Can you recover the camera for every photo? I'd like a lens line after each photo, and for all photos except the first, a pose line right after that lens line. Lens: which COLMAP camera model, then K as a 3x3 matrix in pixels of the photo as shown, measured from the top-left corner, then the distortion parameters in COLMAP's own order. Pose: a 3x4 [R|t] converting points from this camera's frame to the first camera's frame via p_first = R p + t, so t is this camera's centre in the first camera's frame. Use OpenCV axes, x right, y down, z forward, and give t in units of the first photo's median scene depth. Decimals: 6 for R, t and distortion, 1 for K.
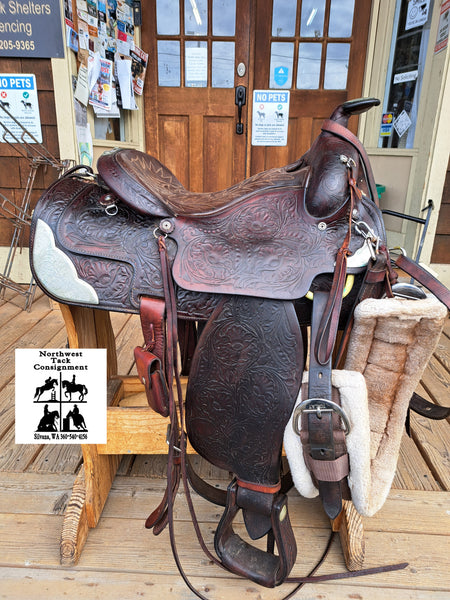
lens RADIAL K [[430.0, 0, 236.3], [0, 430.0, 299.2], [0, 0, 1]] dist [-0.000614, -0.007328]
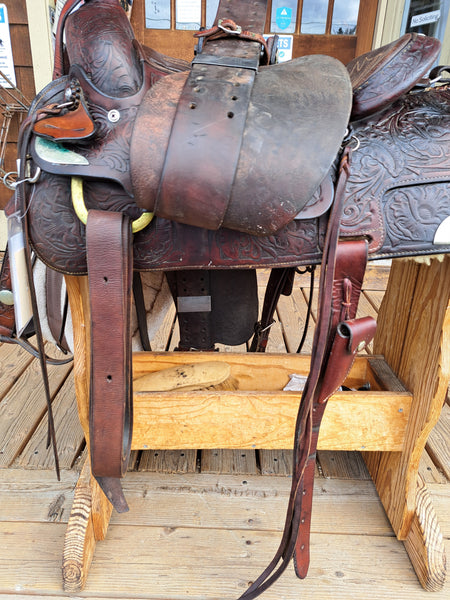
lens RADIAL K [[432.4, 0, 218.9], [0, 432.4, 299.8], [0, 0, 1]] dist [0.010241, -0.005880]
pose [[0.999889, 0.001688, 0.014809, -0.100068], [-0.002511, 0.998441, 0.055767, 0.031643], [-0.014692, -0.055798, 0.998334, 0.171831]]
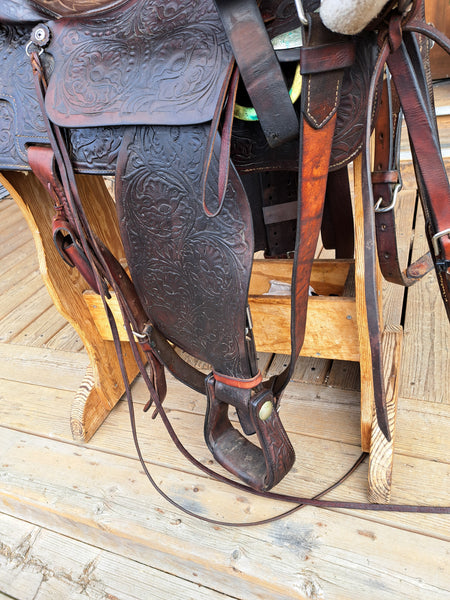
lens RADIAL K [[433.3, 0, 225.0], [0, 433.3, 300.0], [0, 0, 1]] dist [0.046228, -0.056549]
pose [[0.919491, 0.028515, -0.392077, 0.230715], [0.068942, 0.970211, 0.232244, 0.058862], [0.387020, -0.240576, 0.890134, 0.217663]]
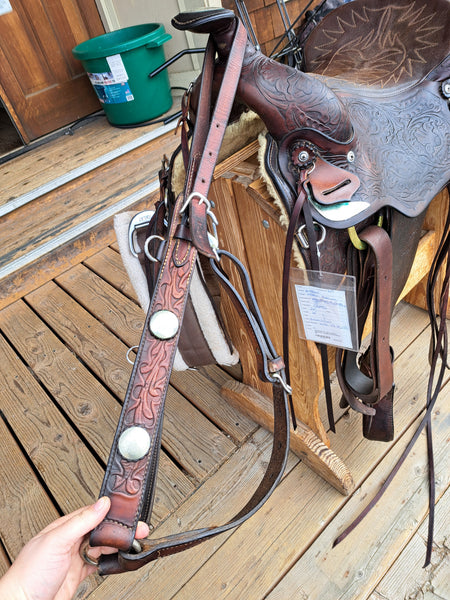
lens RADIAL K [[433.3, 0, 225.0], [0, 433.3, 300.0], [0, 0, 1]] dist [0.046228, -0.056549]
pose [[0.708812, -0.583527, 0.396335, -0.554558], [0.438485, 0.804603, 0.400430, -0.232178], [-0.552554, -0.110043, 0.826181, 0.249469]]
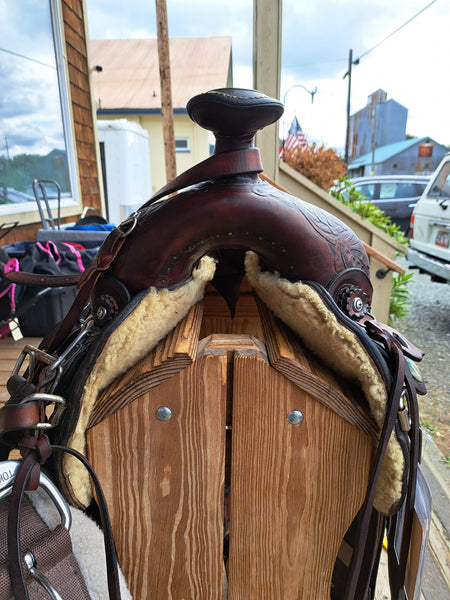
lens RADIAL K [[431.0, 0, 225.0], [0, 431.0, 300.0], [0, 0, 1]] dist [0.016973, -0.026699]
pose [[0.042968, -0.289723, 0.956146, -0.542412], [0.326850, 0.908442, 0.260580, -0.254044], [-0.944099, 0.301320, 0.133730, 0.632190]]
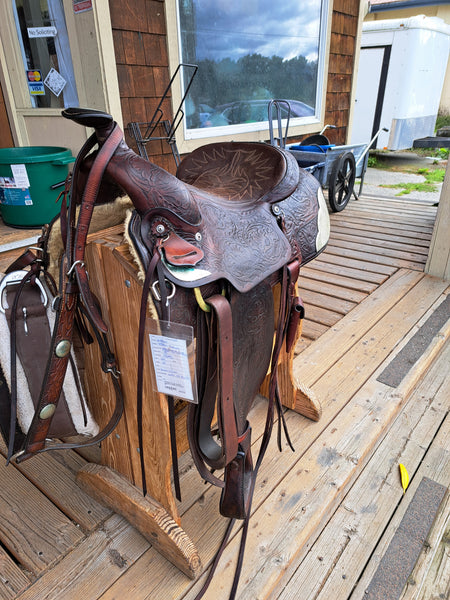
lens RADIAL K [[432.4, 0, 218.9], [0, 432.4, 299.8], [0, 0, 1]] dist [0.010241, -0.005880]
pose [[0.611055, -0.376146, 0.696510, -0.612555], [0.293840, 0.924805, 0.241647, -0.166301], [-0.735031, 0.057003, 0.675633, 0.162526]]
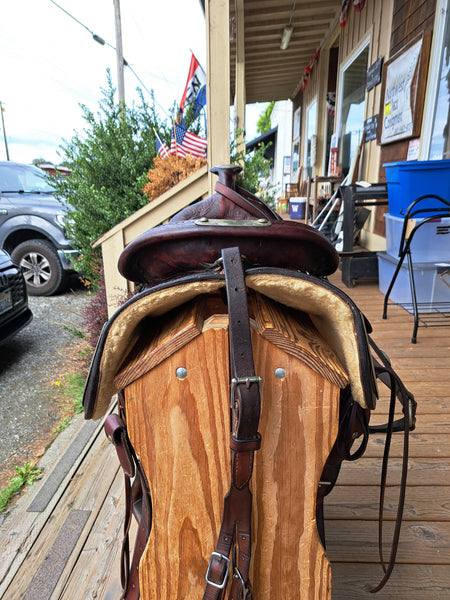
lens RADIAL K [[430.8, 0, 227.2], [0, 430.8, 295.9], [0, 0, 1]] dist [-0.002122, -0.005316]
pose [[-0.012269, 0.221988, -0.974972, 0.574794], [-0.312900, 0.925225, 0.214599, -0.250756], [0.949707, 0.307702, 0.058109, 0.669189]]
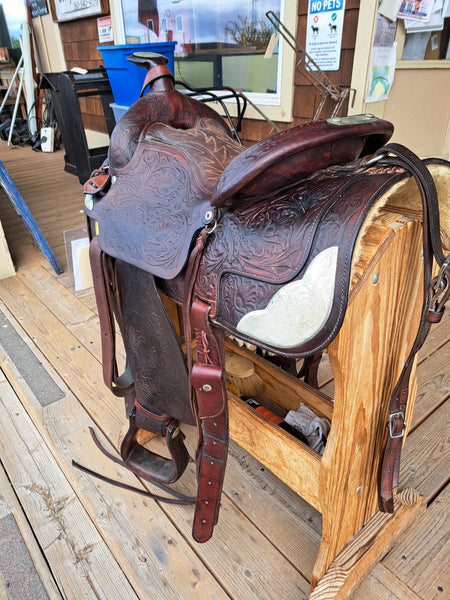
lens RADIAL K [[430.8, 0, 227.2], [0, 430.8, 295.9], [0, 0, 1]] dist [-0.002122, -0.005316]
pose [[0.659370, 0.318287, -0.681120, 0.389843], [-0.198936, 0.947536, 0.250200, -0.141913], [0.725021, -0.029475, 0.688096, 0.269644]]
